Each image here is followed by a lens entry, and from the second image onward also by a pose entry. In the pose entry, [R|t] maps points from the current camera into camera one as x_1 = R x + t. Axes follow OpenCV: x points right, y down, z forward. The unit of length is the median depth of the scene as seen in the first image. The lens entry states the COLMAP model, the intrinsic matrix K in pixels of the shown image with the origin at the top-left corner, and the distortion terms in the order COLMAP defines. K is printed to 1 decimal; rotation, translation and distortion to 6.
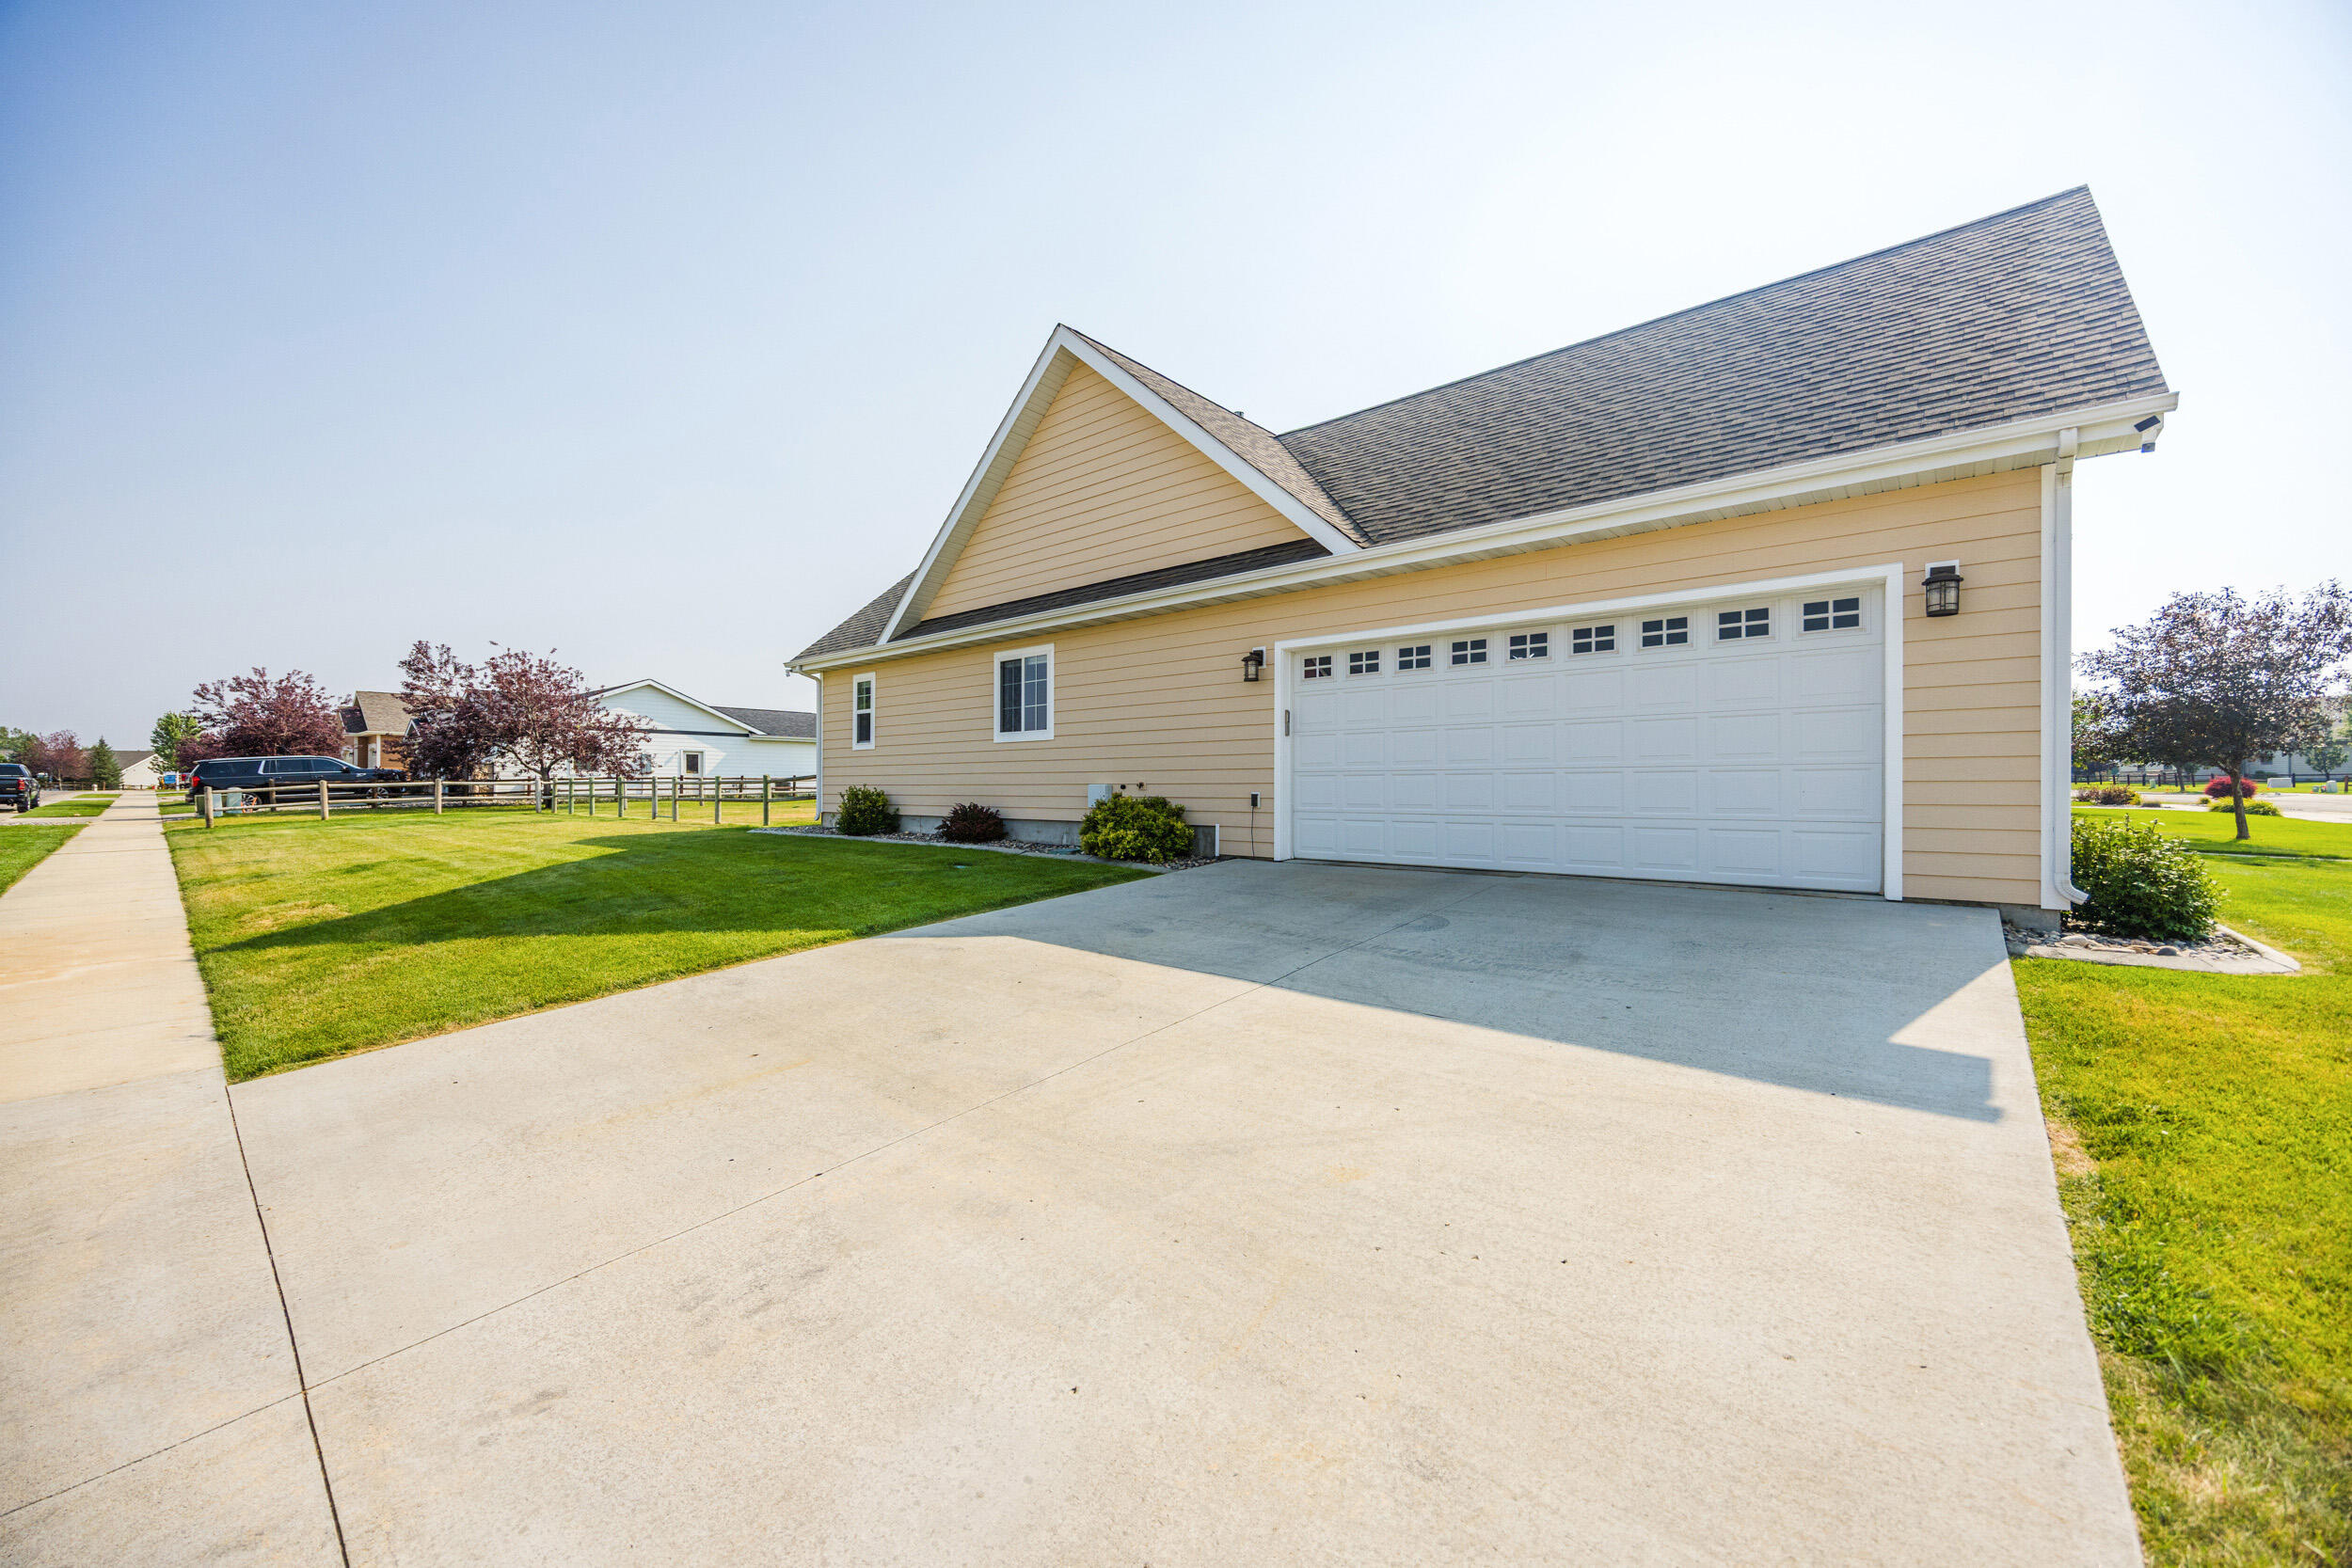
lens RADIAL K [[894.7, 0, 1146.3], [0, 894.7, 777.1], [0, 0, 1]] dist [-0.000168, -0.001309]
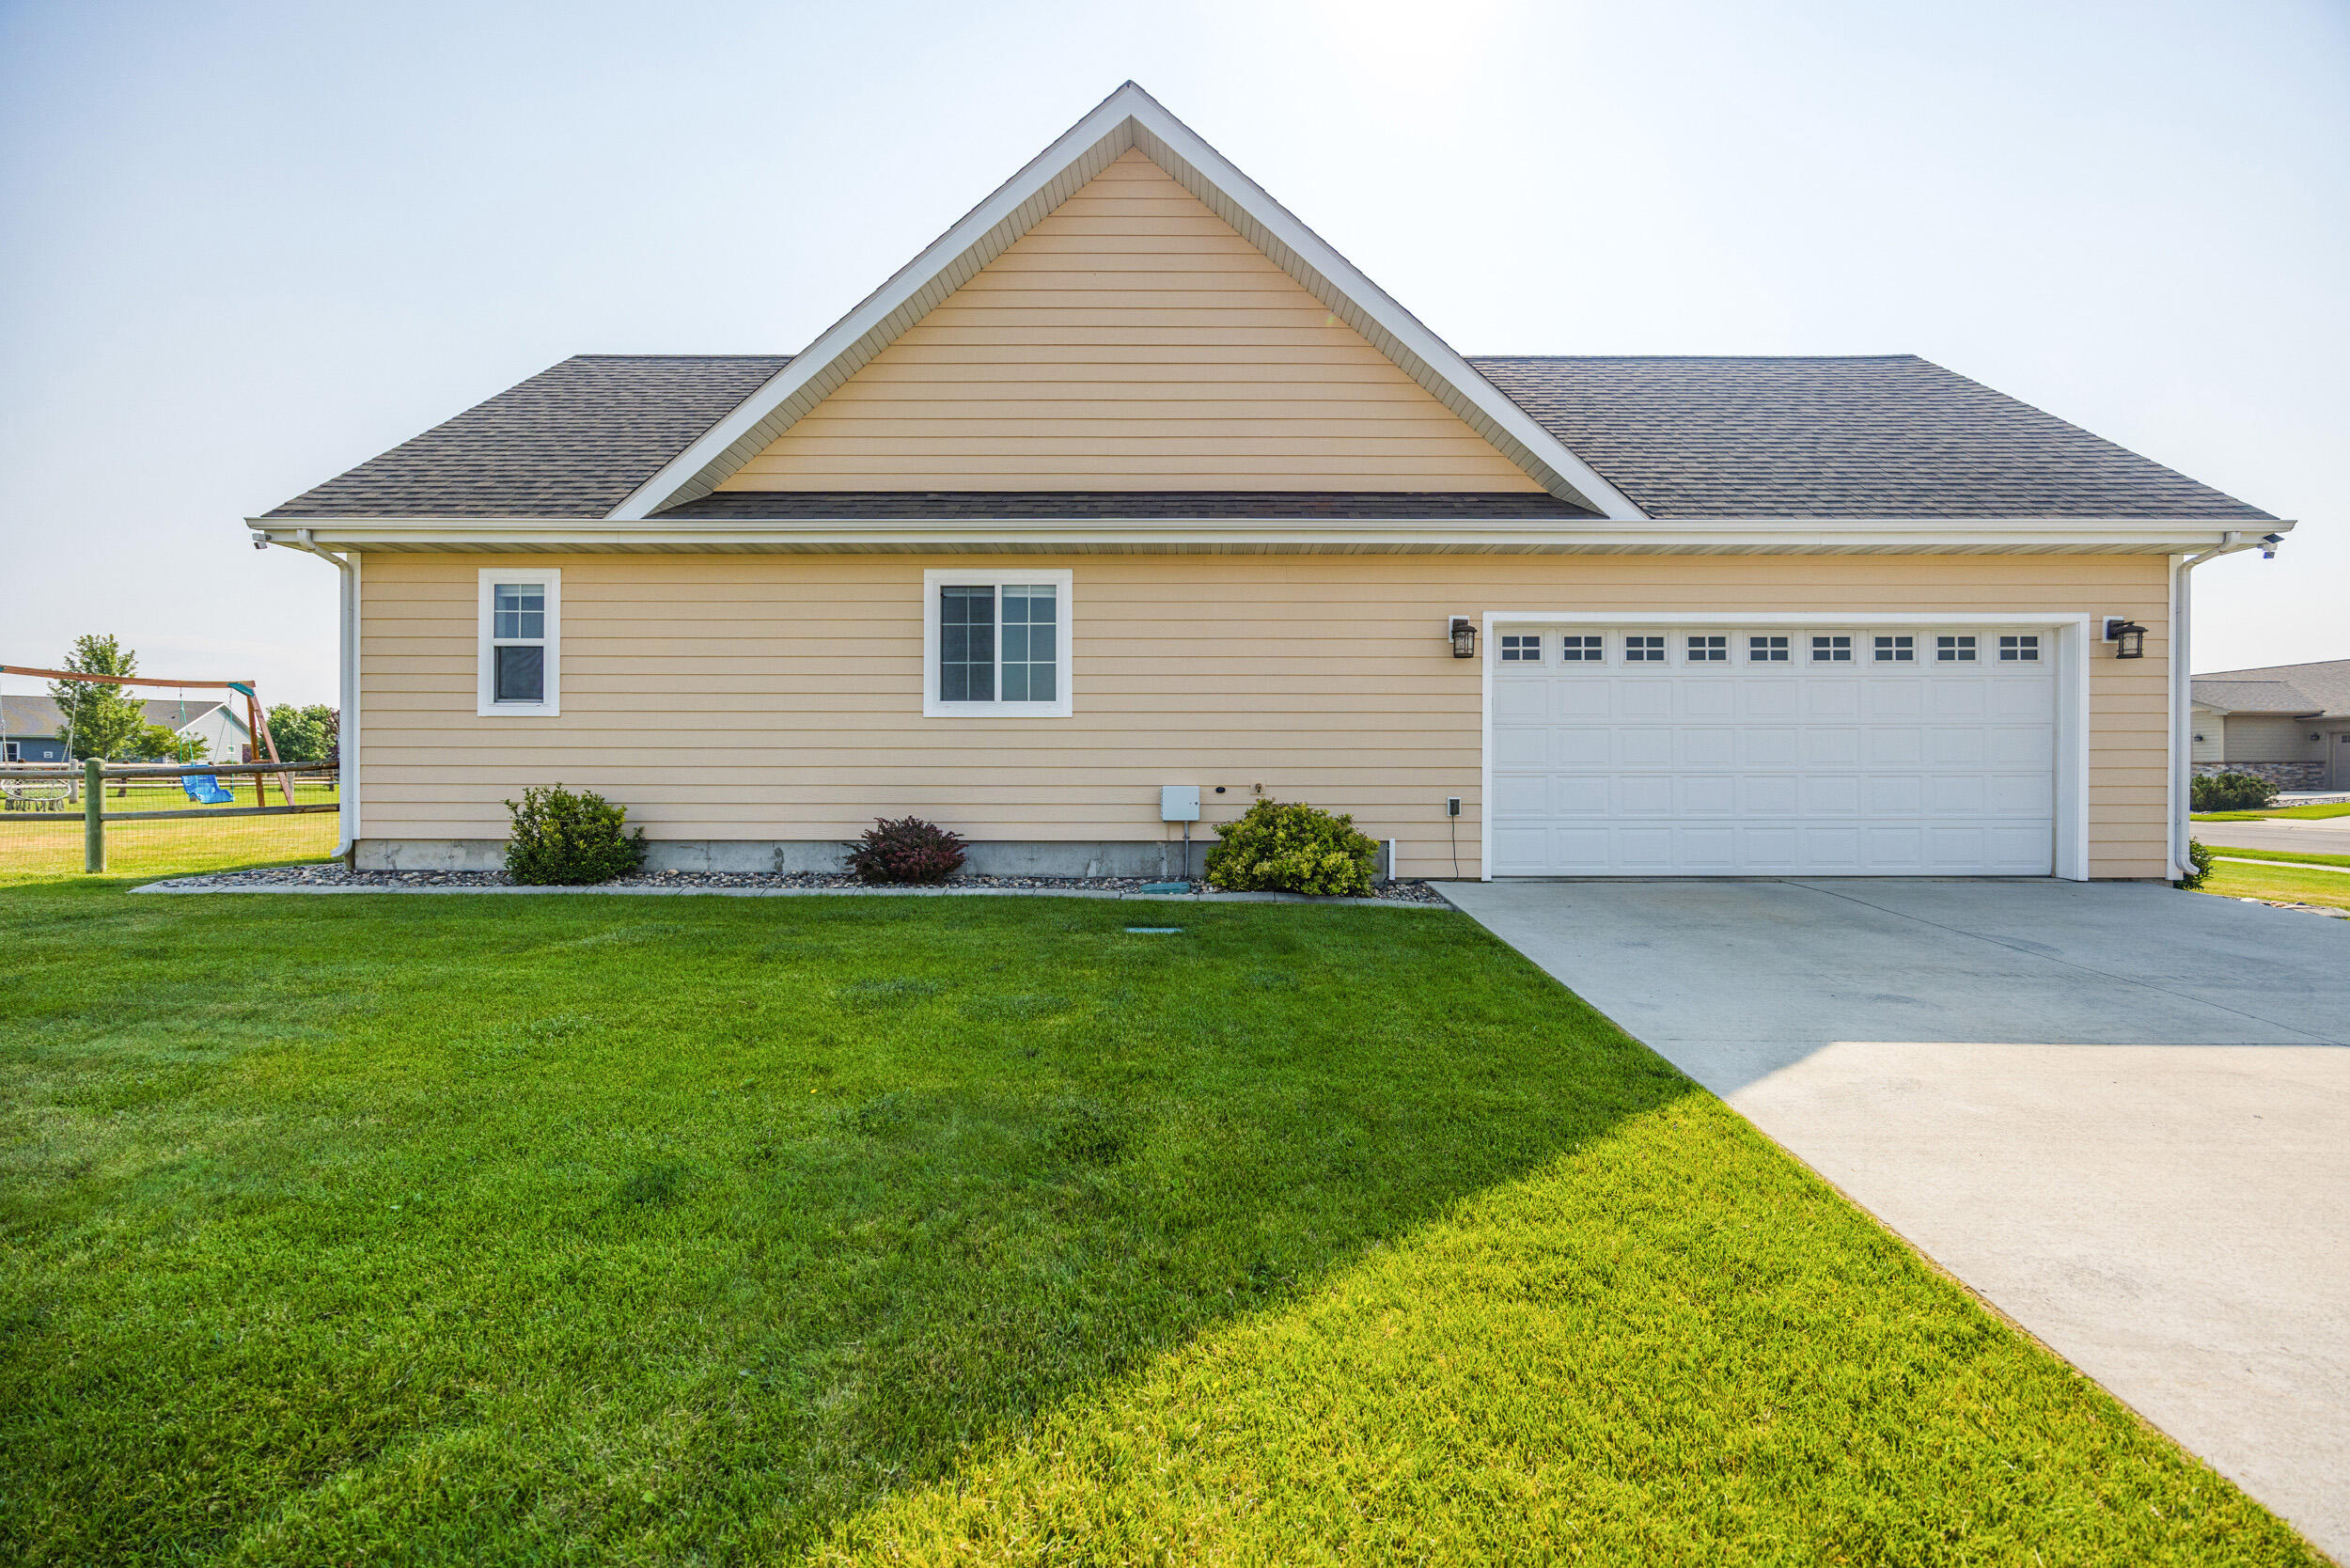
lens RADIAL K [[894.0, 0, 1191.0], [0, 894.0, 776.0], [0, 0, 1]] dist [-0.000168, -0.001309]
pose [[0.745909, 0.007369, 0.666008, -0.473966], [-0.008757, 0.999961, -0.001256, 0.001374], [-0.665991, -0.004895, 0.745944, 0.456679]]
